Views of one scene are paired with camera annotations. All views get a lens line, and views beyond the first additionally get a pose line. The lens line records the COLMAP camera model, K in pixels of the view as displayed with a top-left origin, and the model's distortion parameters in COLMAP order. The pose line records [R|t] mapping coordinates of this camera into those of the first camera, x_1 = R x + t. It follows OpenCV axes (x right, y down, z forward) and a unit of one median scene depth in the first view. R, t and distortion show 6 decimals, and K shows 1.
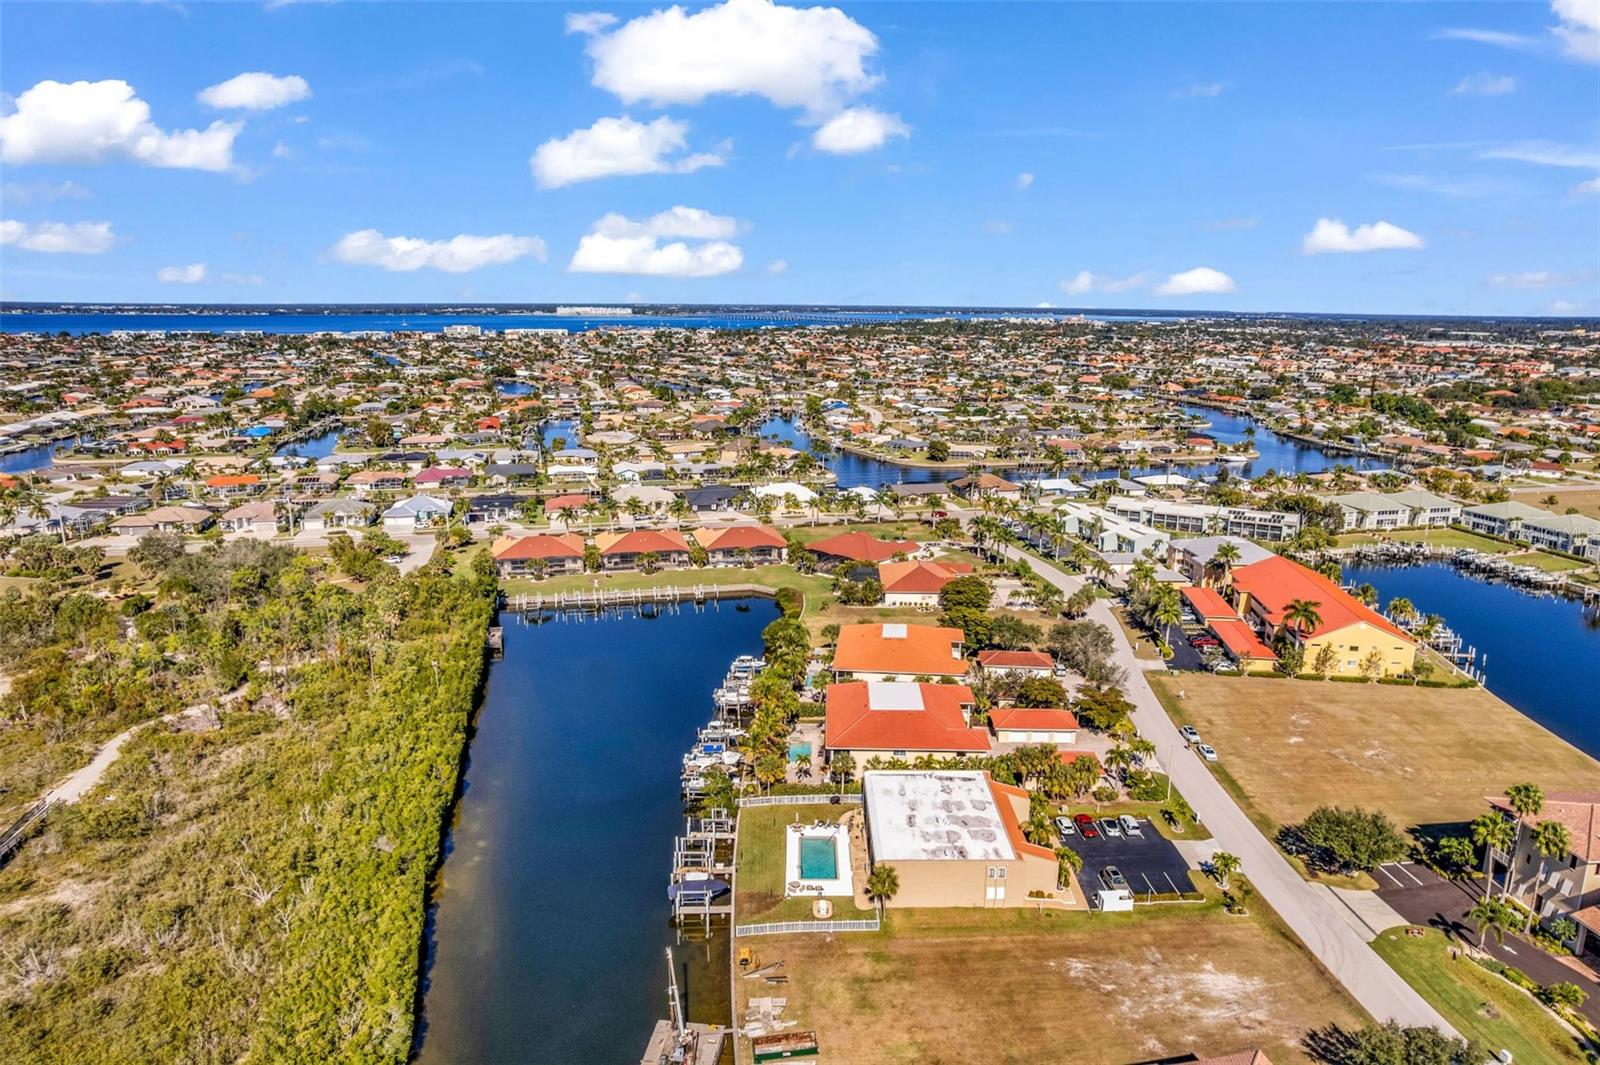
lens RADIAL K [[1020.0, 0, 814.2], [0, 1020.0, 541.8], [0, 0, 1]] dist [-0.075176, 0.062747]
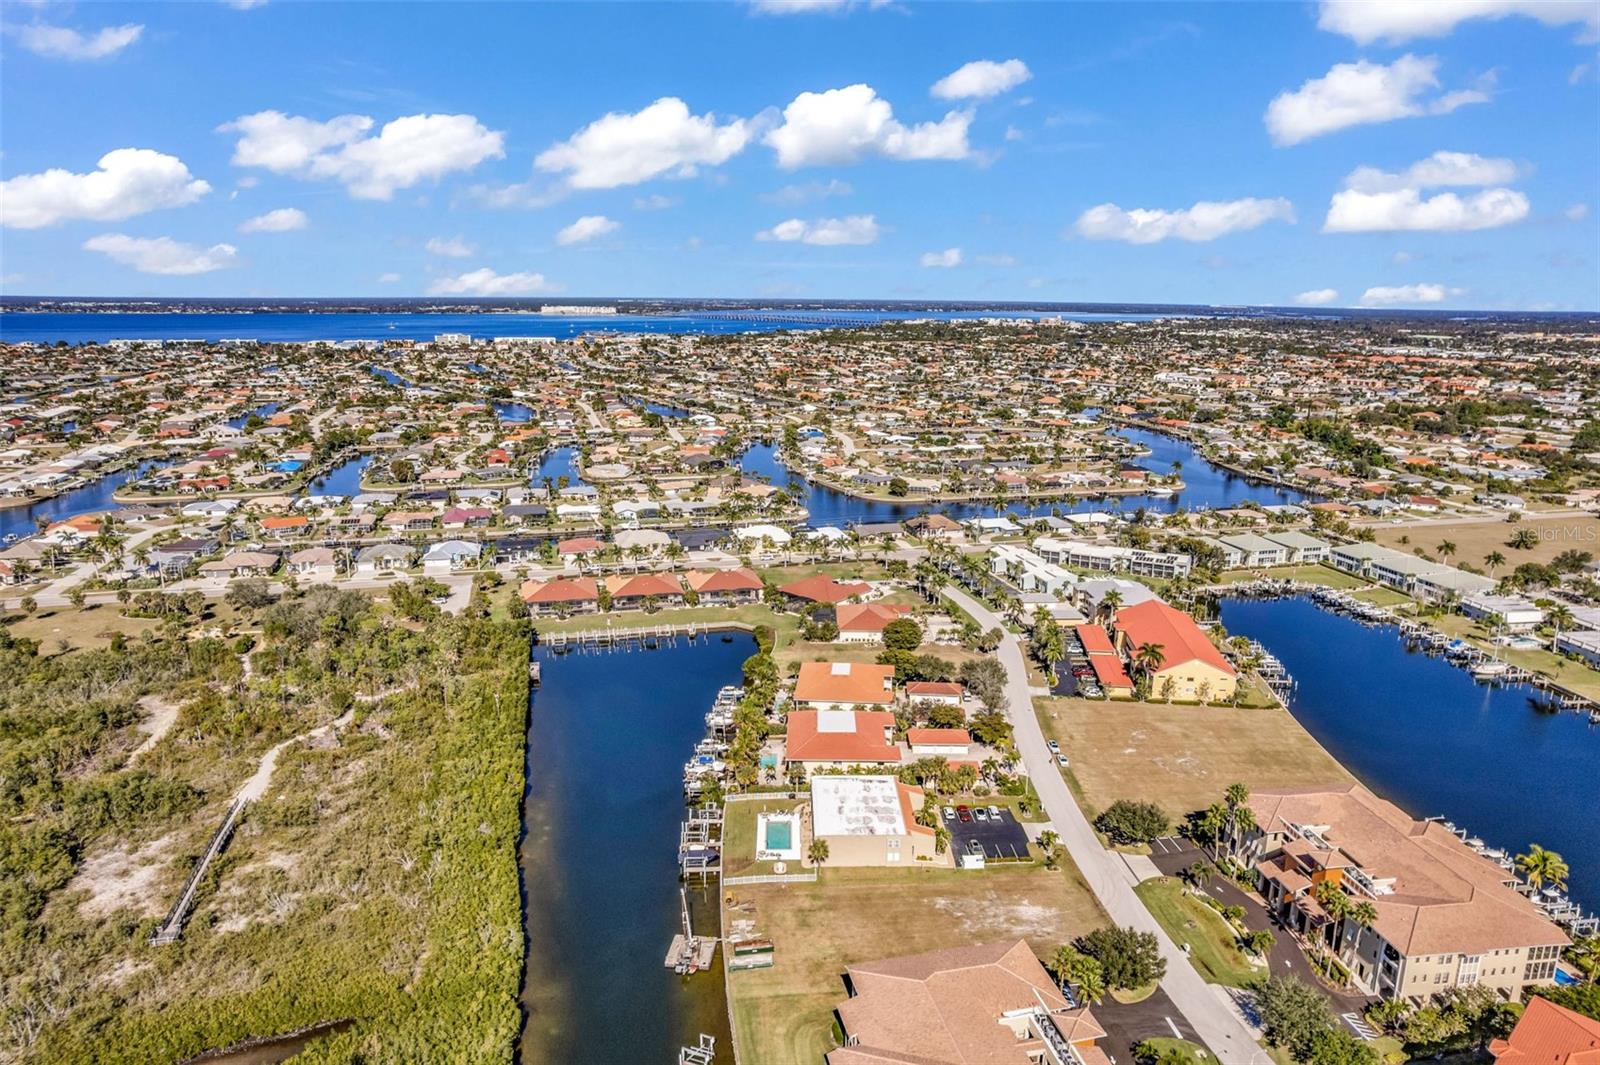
lens RADIAL K [[1020.0, 0, 814.2], [0, 1020.0, 541.8], [0, 0, 1]] dist [-0.075176, 0.062747]
pose [[0.999872, -0.002739, 0.015732, 0.014045], [0.002633, 0.999974, 0.006720, -0.052918], [-0.015750, -0.006678, 0.999854, -0.199785]]
